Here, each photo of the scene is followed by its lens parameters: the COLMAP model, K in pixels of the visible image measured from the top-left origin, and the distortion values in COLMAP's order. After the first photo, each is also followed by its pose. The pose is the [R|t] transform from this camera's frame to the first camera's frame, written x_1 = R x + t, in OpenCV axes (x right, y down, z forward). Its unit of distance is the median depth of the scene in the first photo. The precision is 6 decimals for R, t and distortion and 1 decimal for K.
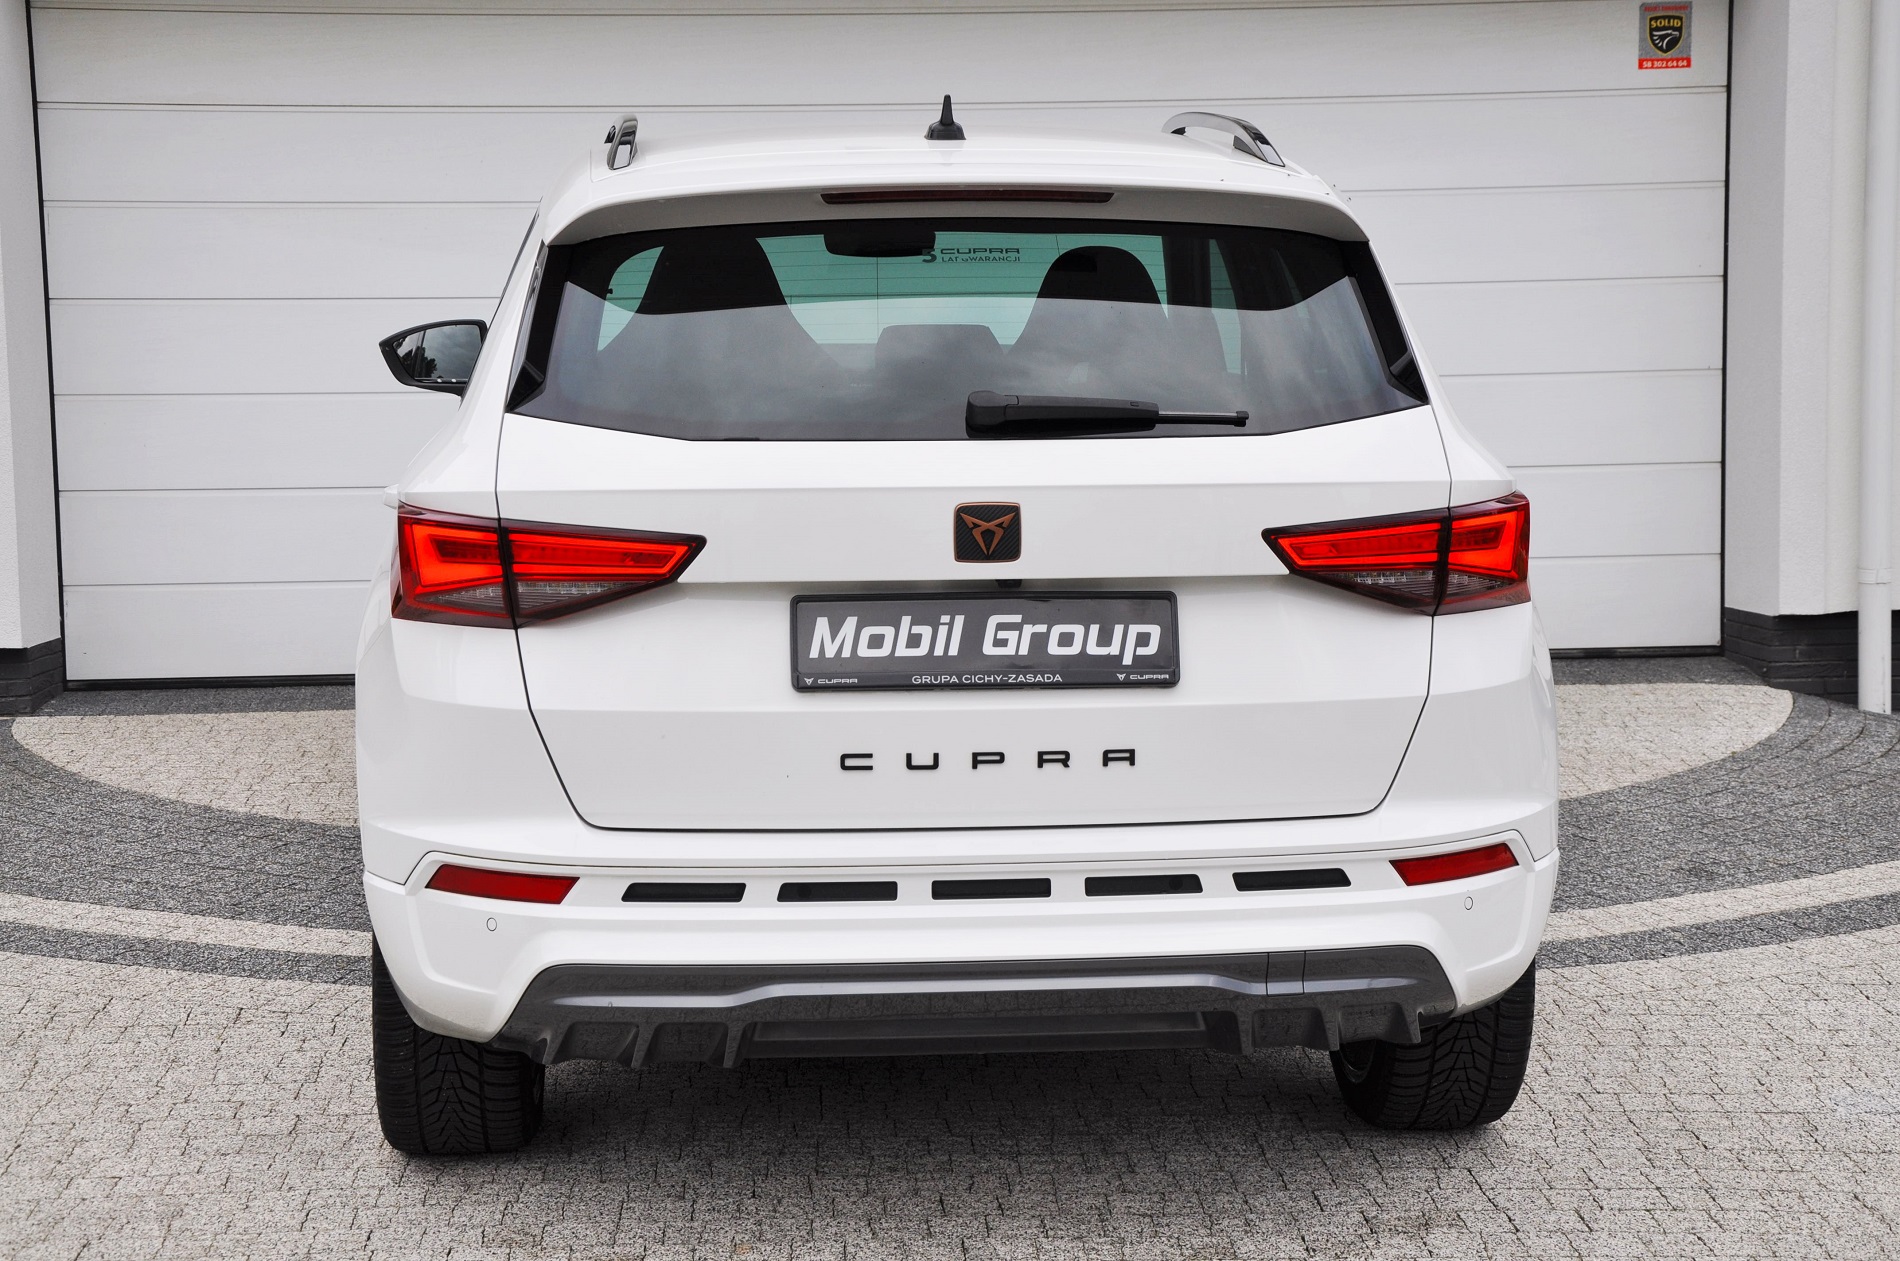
lens RADIAL K [[3260.2, 0, 911.8], [0, 3260.2, 652.0], [0, 0, 1]] dist [0.324663, 0.000000]
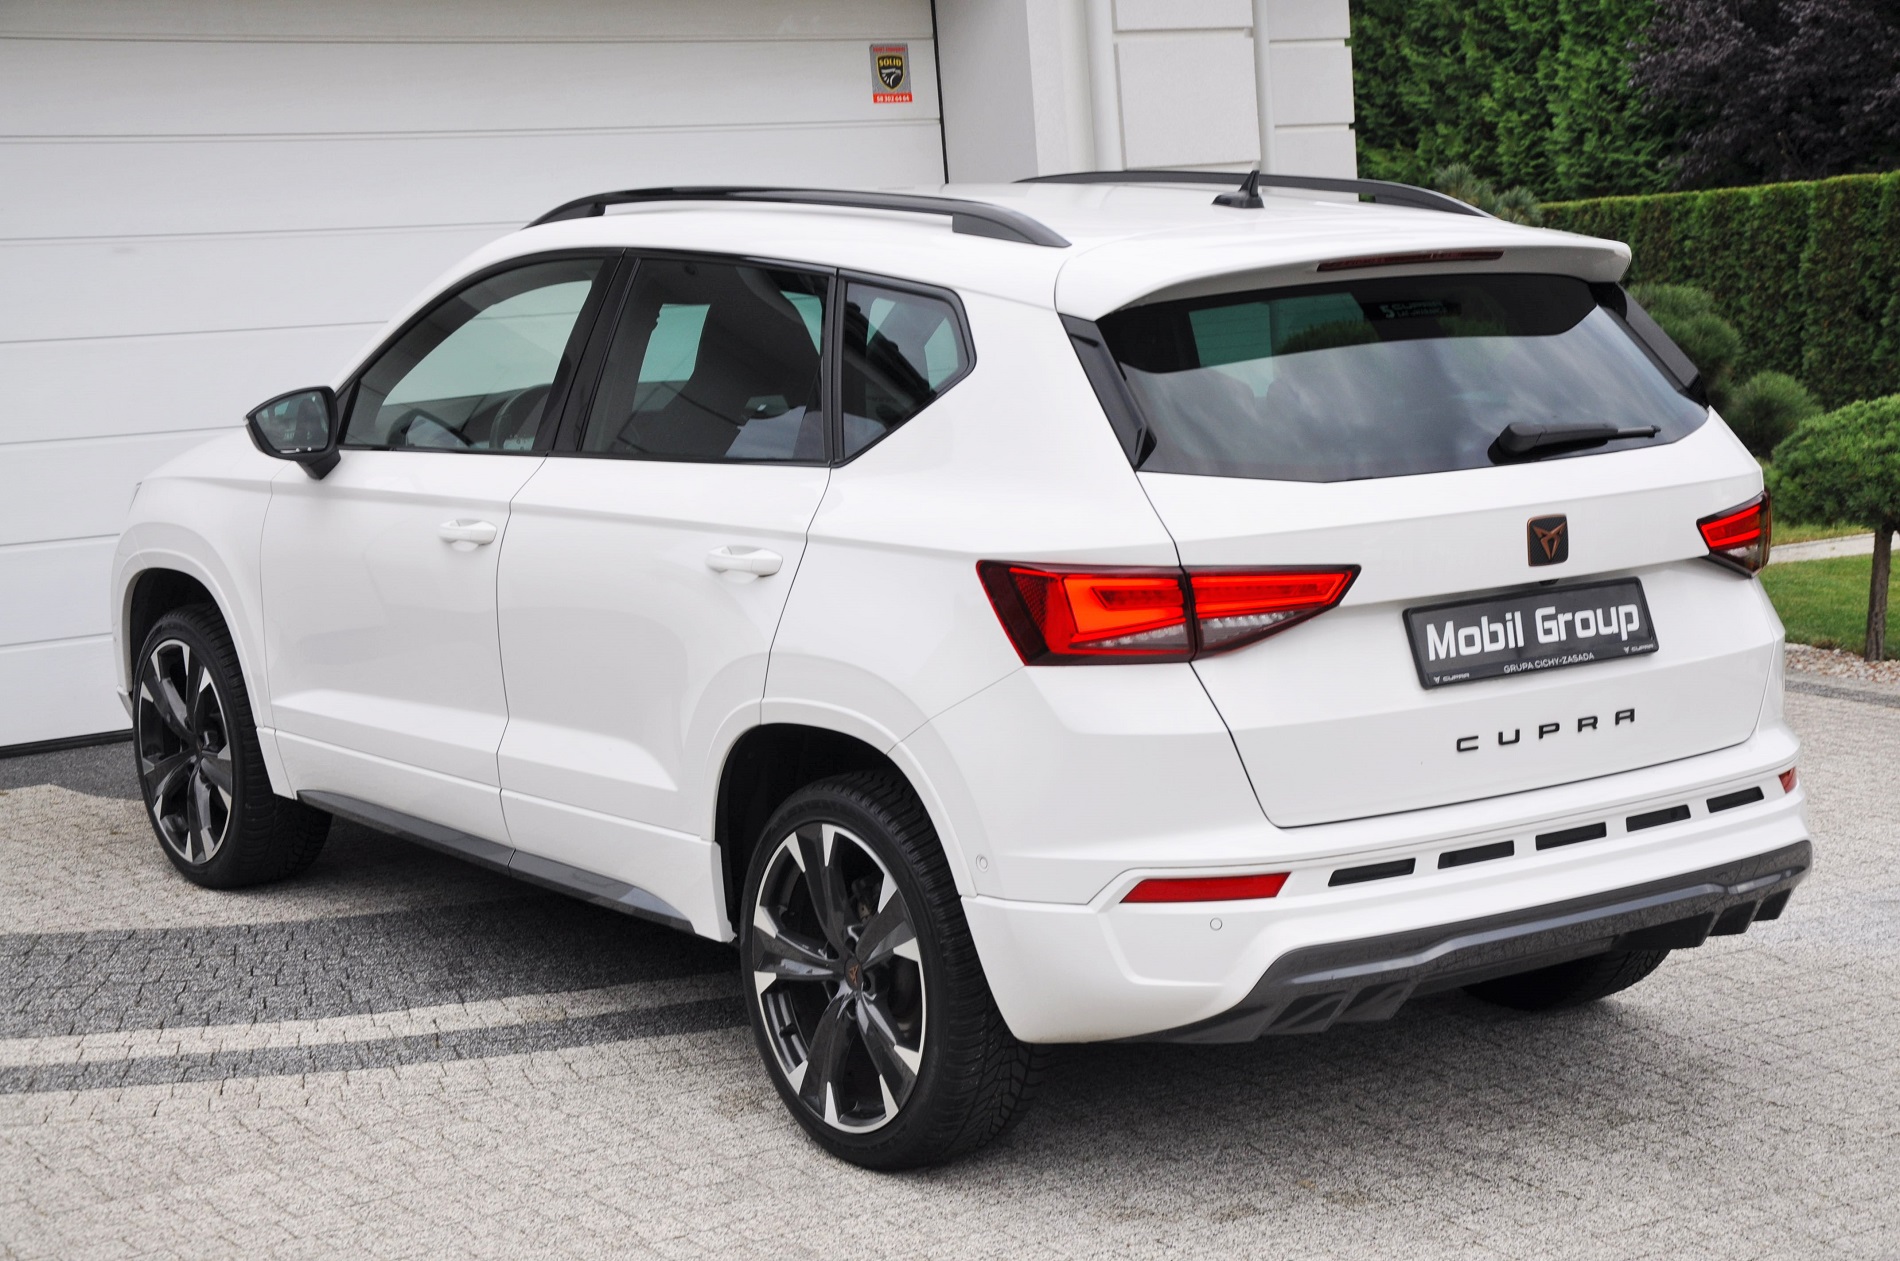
lens RADIAL K [[3260.2, 0, 958.0], [0, 3260.2, 625.3], [0, 0, 1]] dist [0.324663, 0.000000]
pose [[0.849282, -0.096349, 0.519072, -0.780967], [0.095158, 0.995040, 0.029003, -0.060600], [-0.519292, 0.024762, 0.854238, 0.080182]]
